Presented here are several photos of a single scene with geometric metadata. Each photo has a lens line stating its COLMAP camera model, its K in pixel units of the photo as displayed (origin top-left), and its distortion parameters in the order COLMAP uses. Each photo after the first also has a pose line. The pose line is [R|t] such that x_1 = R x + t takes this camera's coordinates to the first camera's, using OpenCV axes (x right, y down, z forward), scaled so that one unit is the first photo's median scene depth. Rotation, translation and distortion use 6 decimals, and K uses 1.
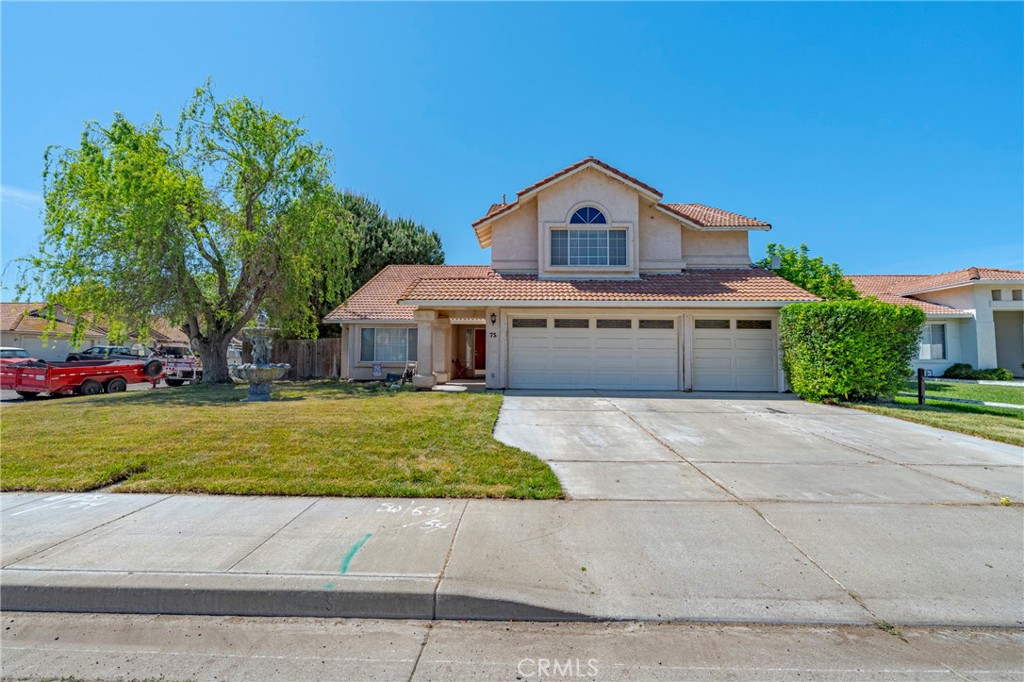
lens RADIAL K [[415.2, 0, 512.0], [0, 415.2, 341.0], [0, 0, 1]] dist [-0.001828, -0.000145]
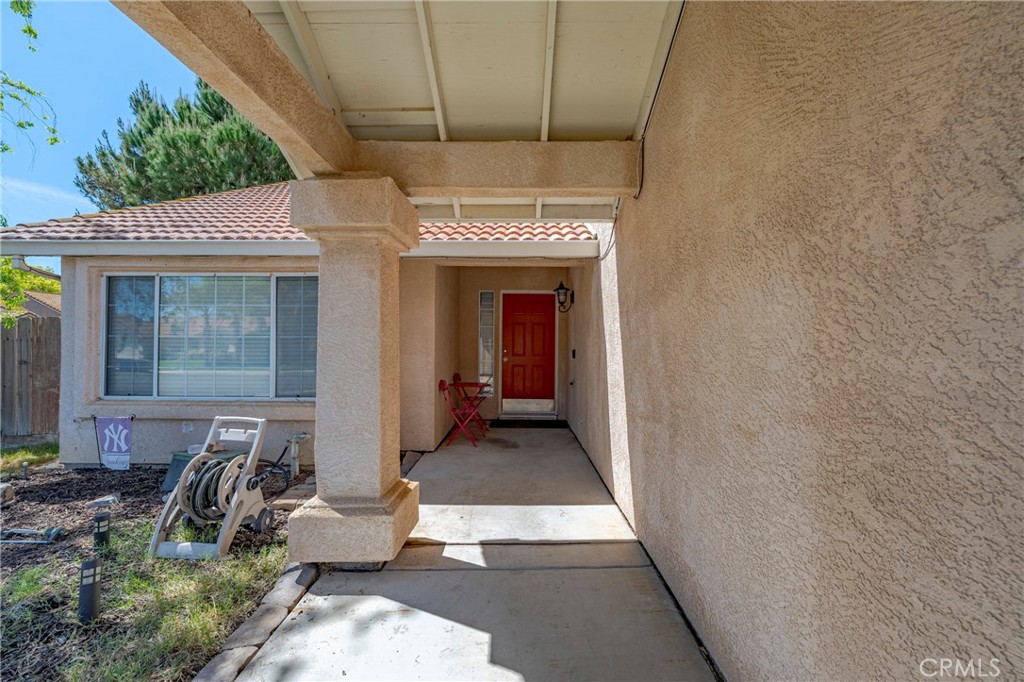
lens RADIAL K [[400.7, 0, 512.0], [0, 400.7, 341.0], [0, 0, 1]] dist [-0.001064, -0.000123]
pose [[0.999959, -0.002456, 0.008693, -0.119659], [0.002167, 0.999448, 0.033150, 0.004909], [-0.008770, -0.033130, 0.999413, 0.909913]]
